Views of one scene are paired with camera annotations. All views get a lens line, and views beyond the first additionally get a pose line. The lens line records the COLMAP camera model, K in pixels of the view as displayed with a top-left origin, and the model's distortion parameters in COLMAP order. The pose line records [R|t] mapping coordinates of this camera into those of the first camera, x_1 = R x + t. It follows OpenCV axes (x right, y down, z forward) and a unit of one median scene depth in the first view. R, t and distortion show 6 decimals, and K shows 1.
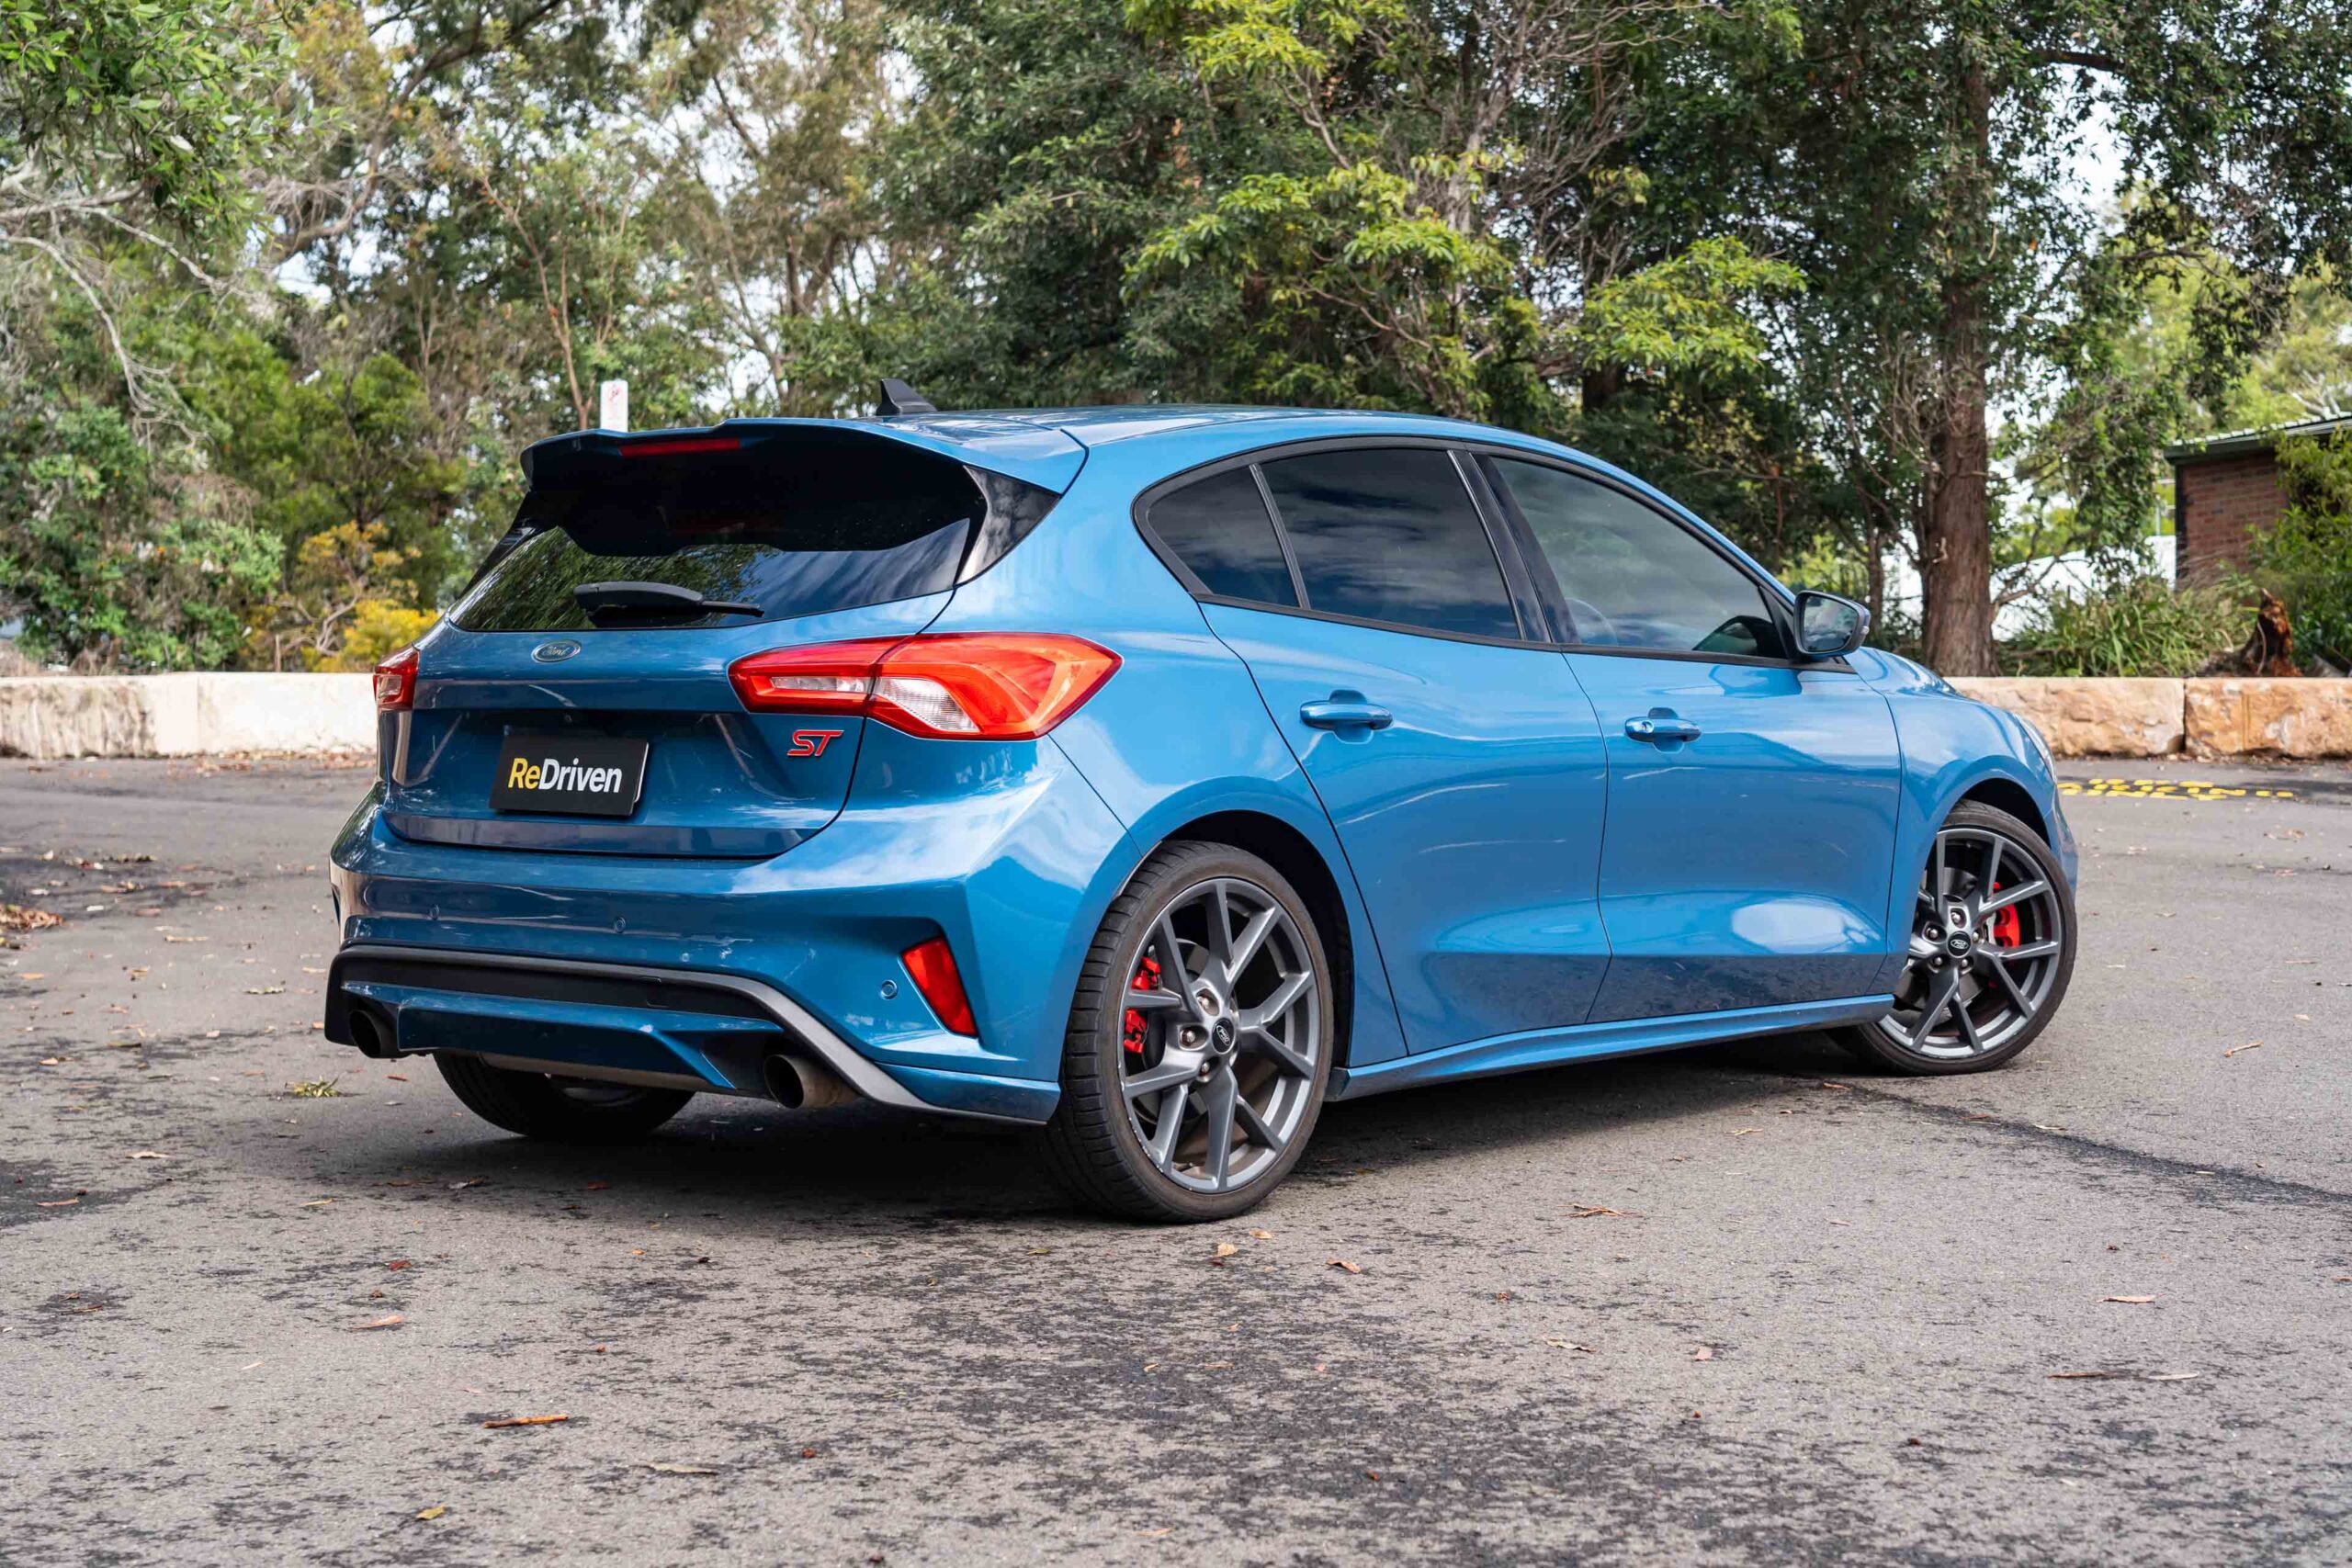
lens RADIAL K [[2778.4, 0, 1184.3], [0, 2778.4, 794.7], [0, 0, 1]] dist [0.011395, 0.000000]
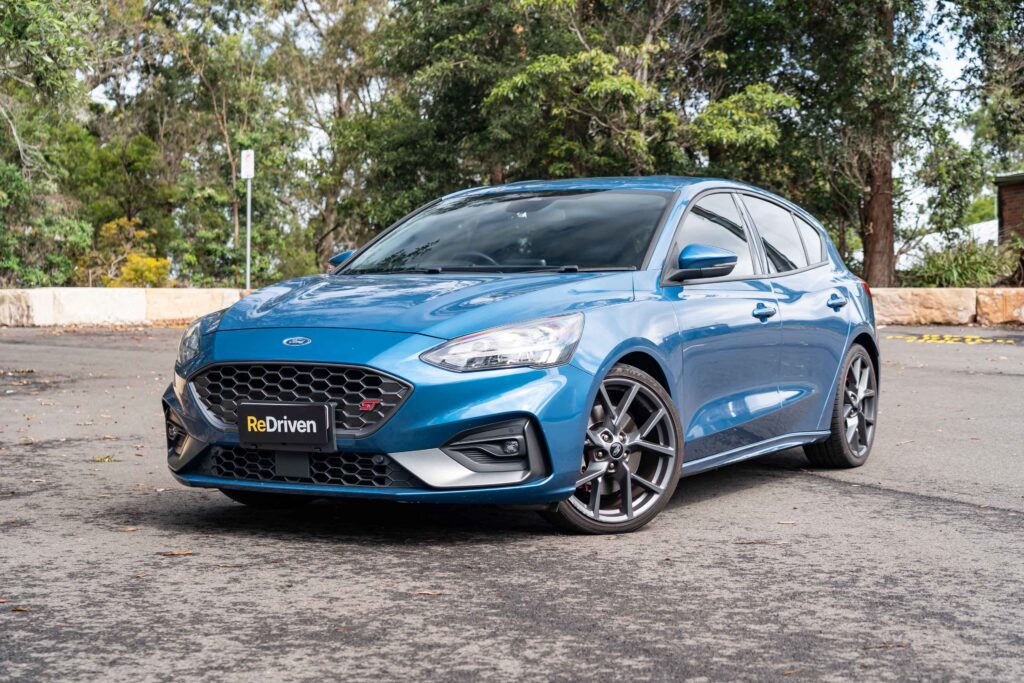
lens RADIAL K [[1309.3, 0, 508.6], [0, 1309.3, 341.5], [0, 0, 1]] dist [0.017140, 0.000000]
pose [[0.999978, -0.001799, -0.006307, 0.018823], [0.001786, 0.999996, -0.002048, 0.002323], [0.006311, 0.002036, 0.999978, -0.057112]]
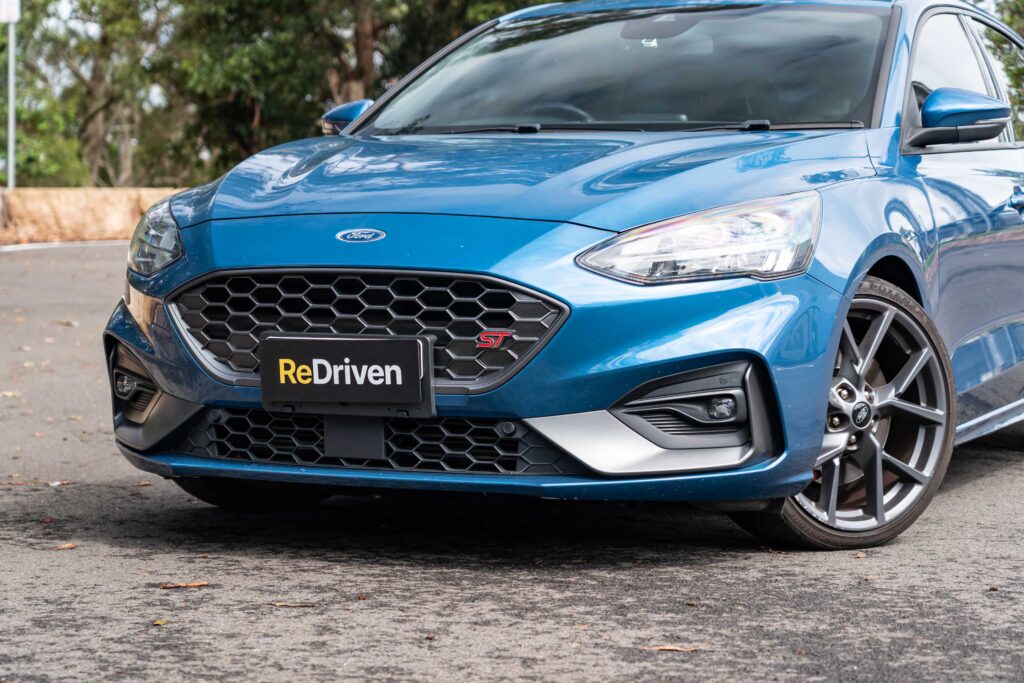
lens RADIAL K [[1934.0, 0, 517.3], [0, 1934.0, 307.6], [0, 0, 1]] dist [0.006345, 0.000000]
pose [[0.998536, -0.000625, 0.054081, -0.017119], [-0.000351, 0.999837, 0.018034, 0.006060], [-0.054083, -0.018027, 0.998374, -0.031885]]
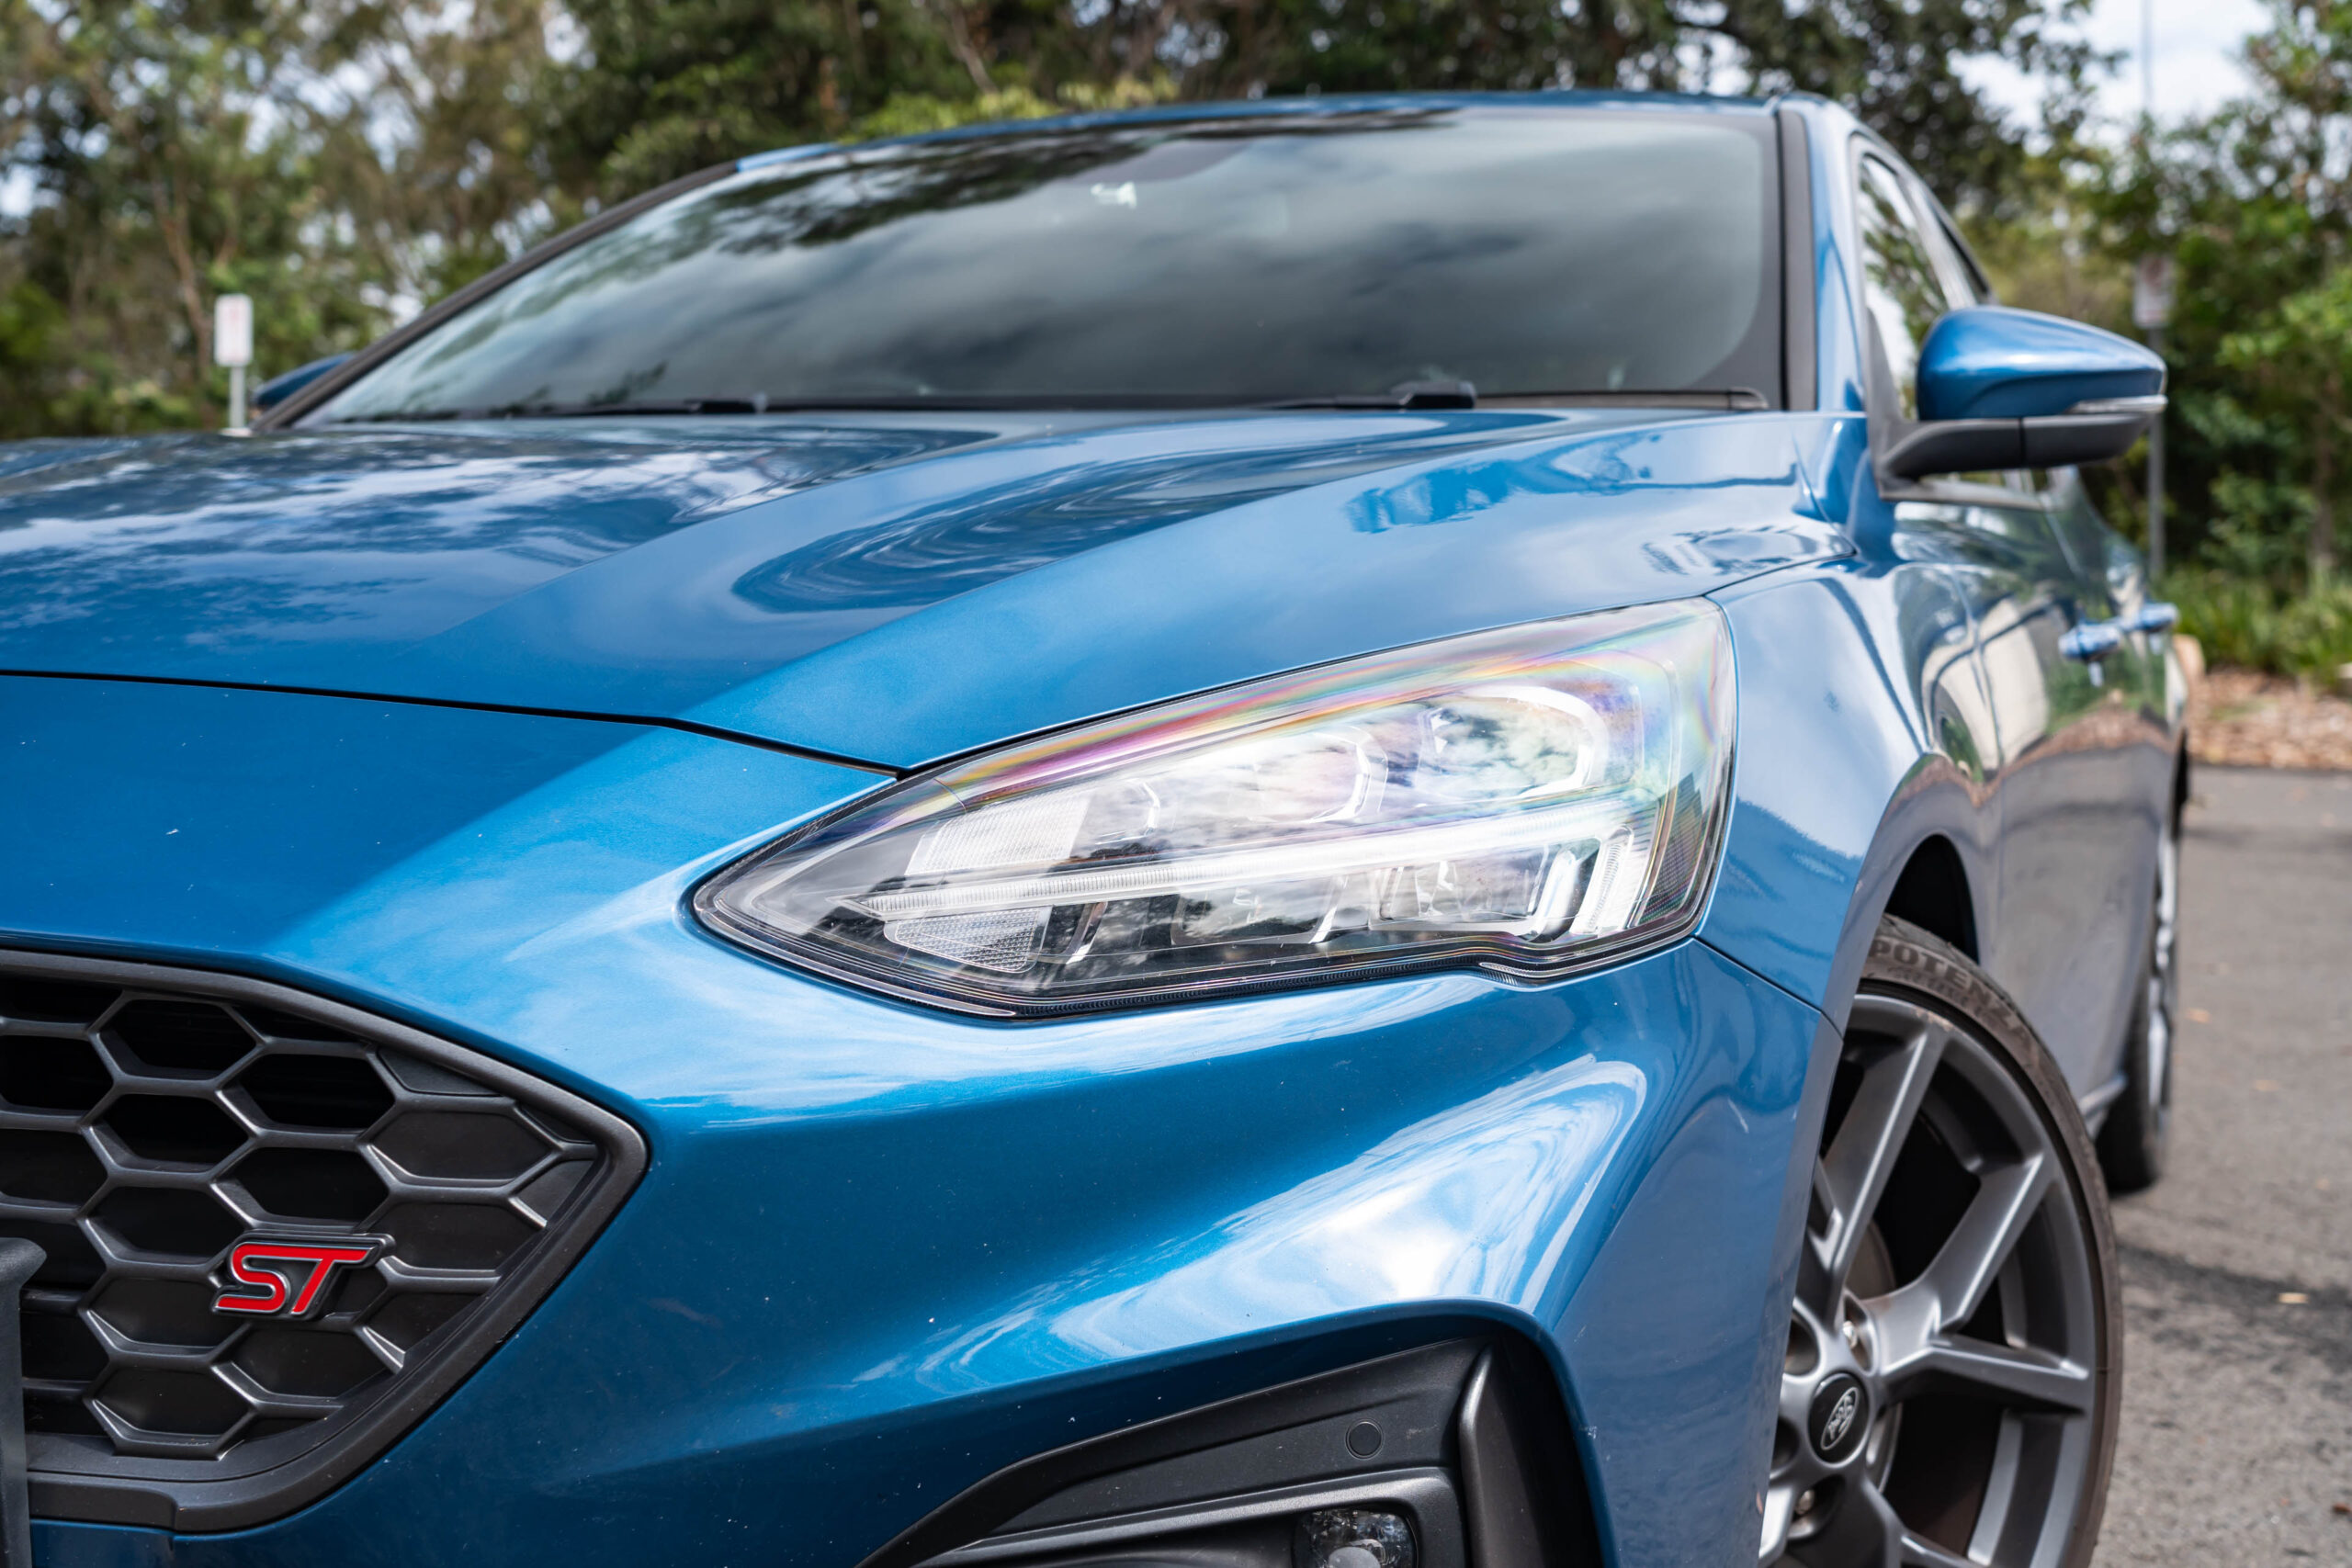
lens RADIAL K [[2778.4, 0, 1174.7], [0, 2778.4, 766.1], [0, 0, 1]] dist [0.011395, 0.000000]
pose [[0.992262, 0.006872, 0.123972, 0.004266], [-0.008254, 0.999909, 0.010637, 0.000586], [-0.123887, -0.011577, 0.992229, 0.115032]]
